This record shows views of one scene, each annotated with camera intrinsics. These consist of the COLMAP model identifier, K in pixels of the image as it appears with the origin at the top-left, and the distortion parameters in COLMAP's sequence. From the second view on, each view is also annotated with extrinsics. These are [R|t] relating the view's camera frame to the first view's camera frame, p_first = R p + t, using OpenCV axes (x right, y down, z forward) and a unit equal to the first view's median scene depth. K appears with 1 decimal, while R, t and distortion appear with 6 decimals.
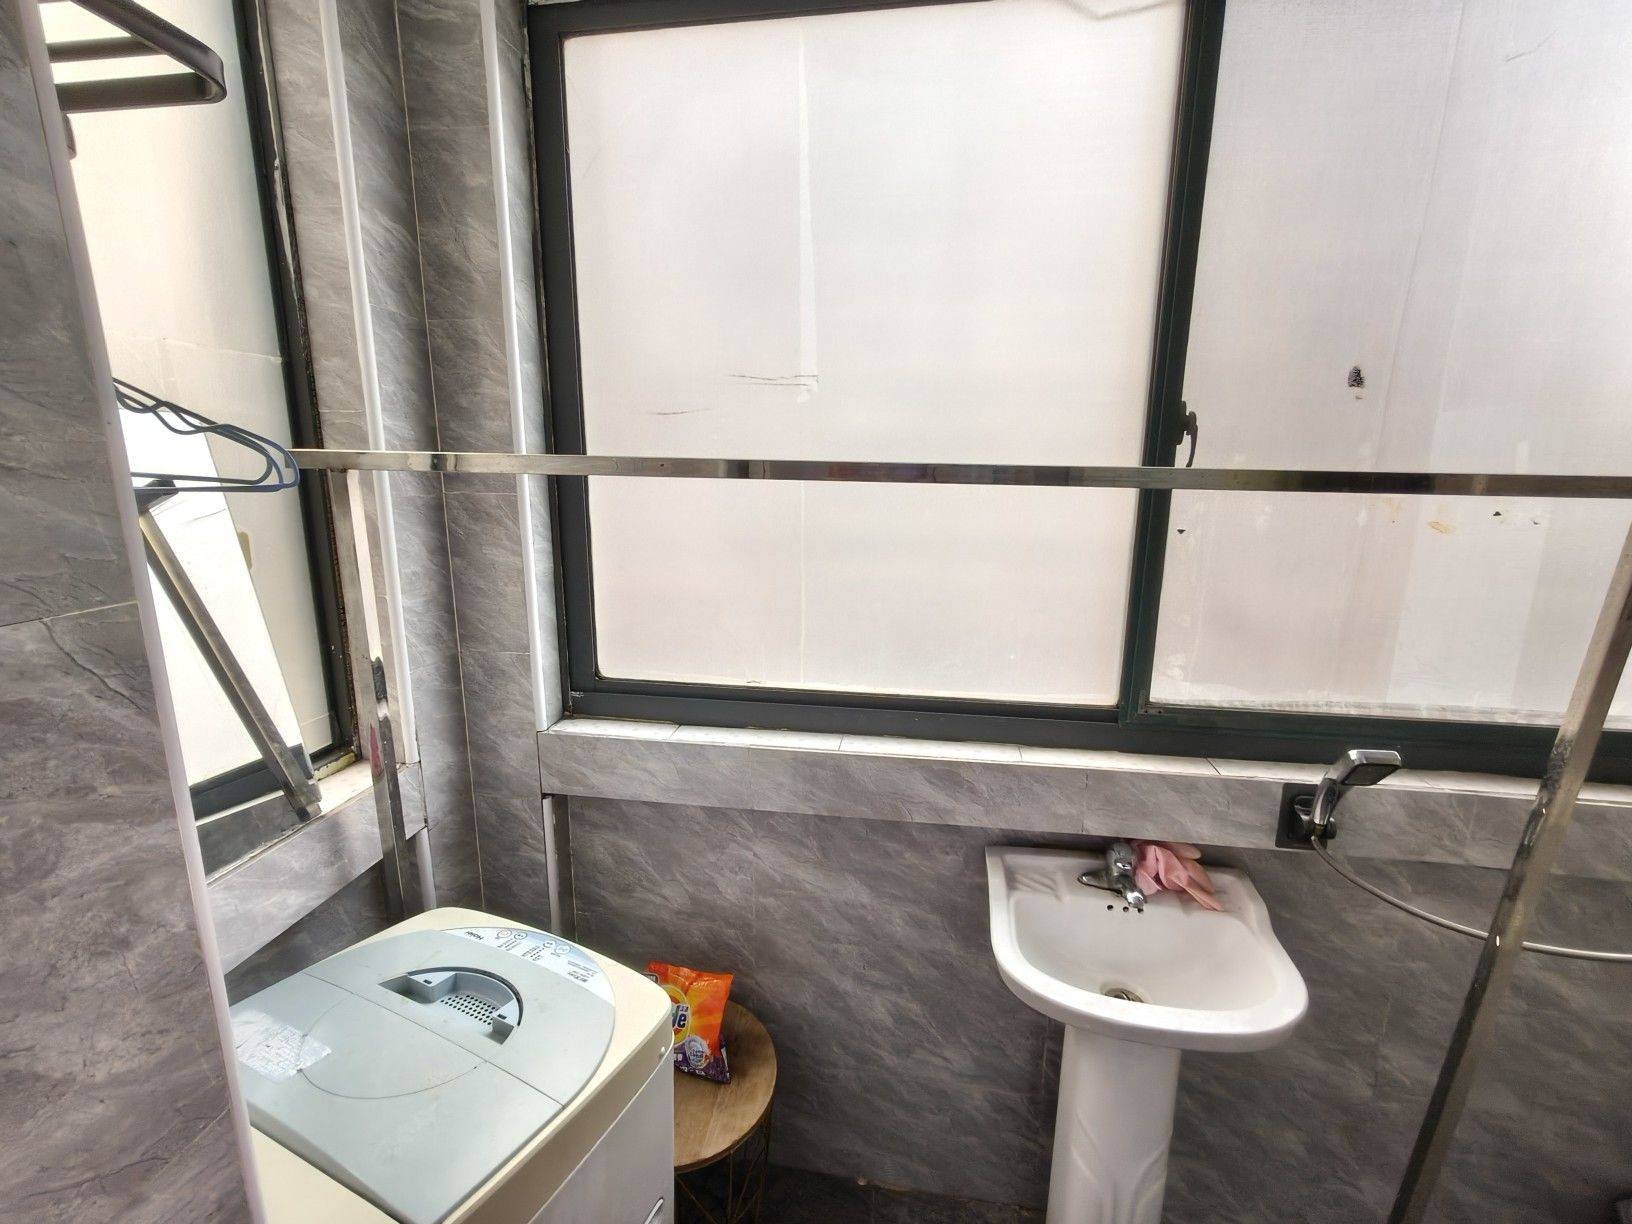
lens RADIAL K [[738.2, 0, 818.4], [0, 738.2, 609.3], [0, 0, 1]] dist [-0.002470, 0.002038]
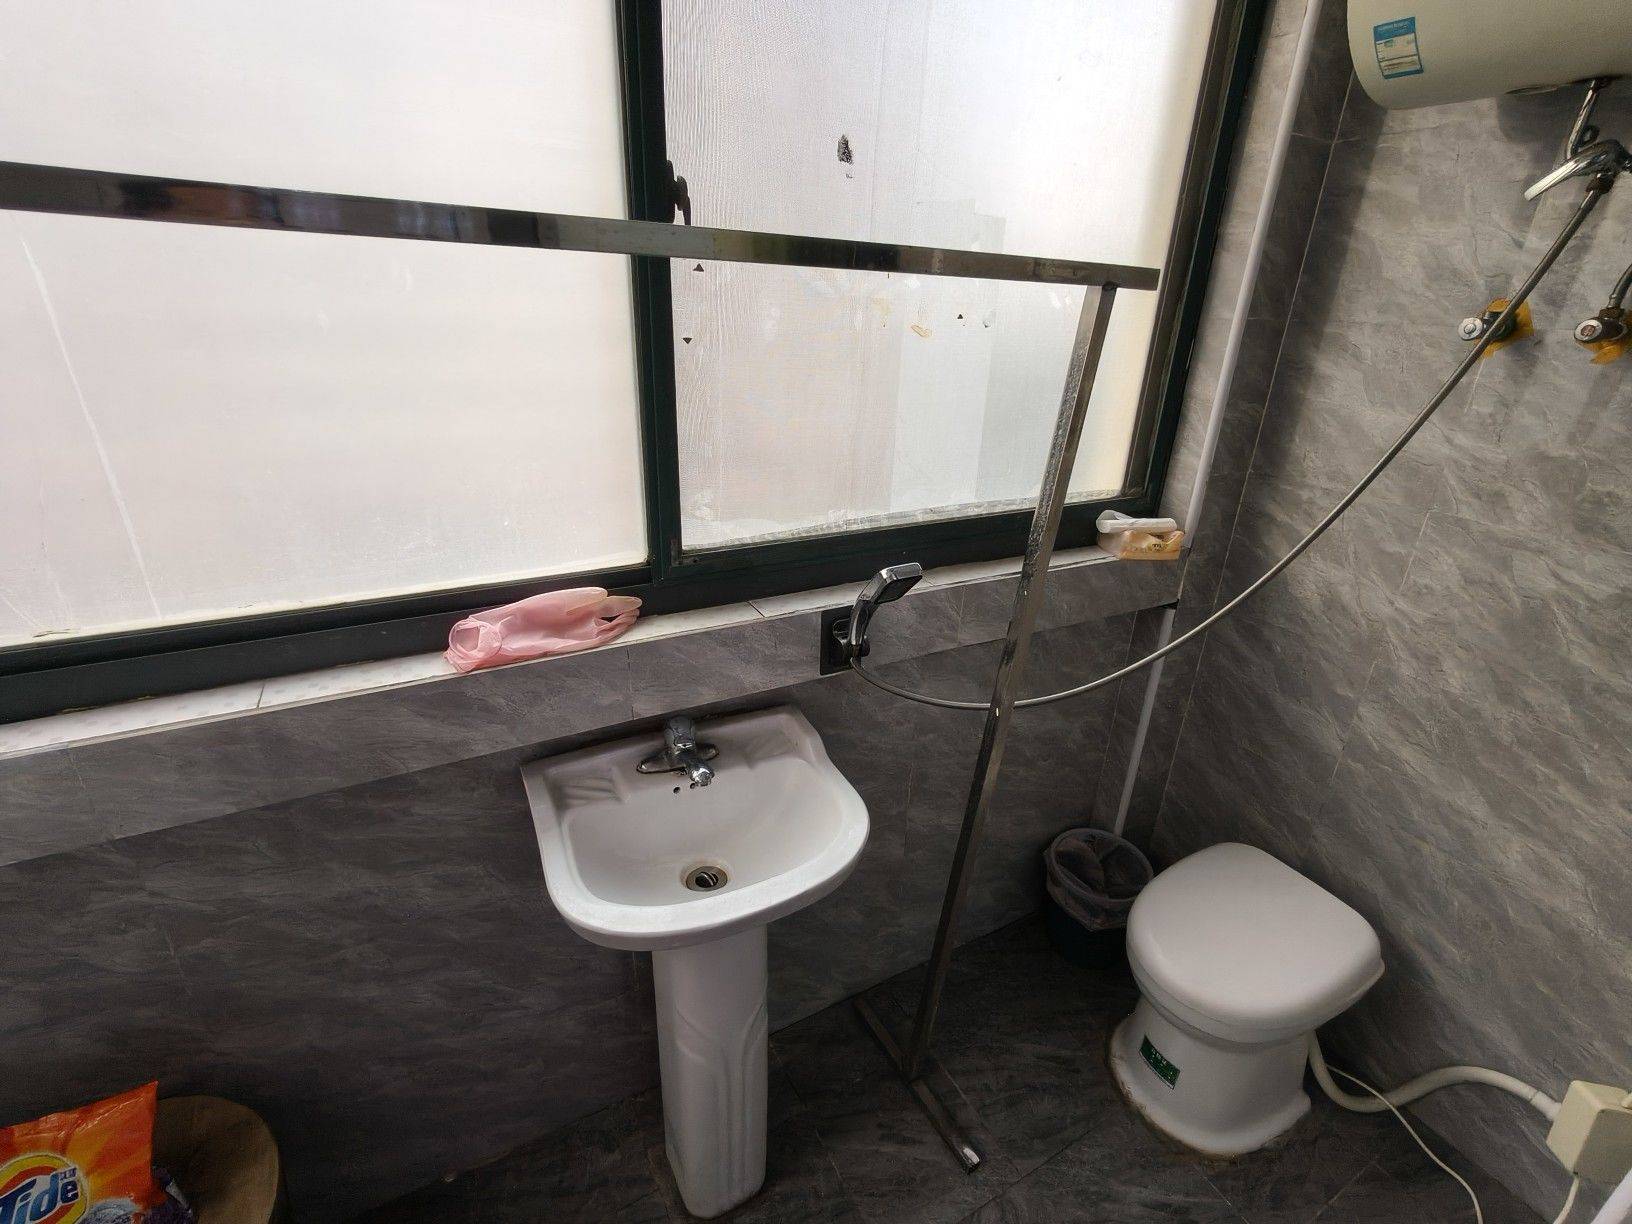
lens RADIAL K [[738.2, 0, 818.4], [0, 738.2, 609.3], [0, 0, 1]] dist [-0.002470, 0.002038]
pose [[0.802784, -0.216870, 0.555432, 0.086339], [0.100901, 0.967487, 0.231922, 0.007362], [-0.587670, -0.130140, 0.798566, 0.219232]]
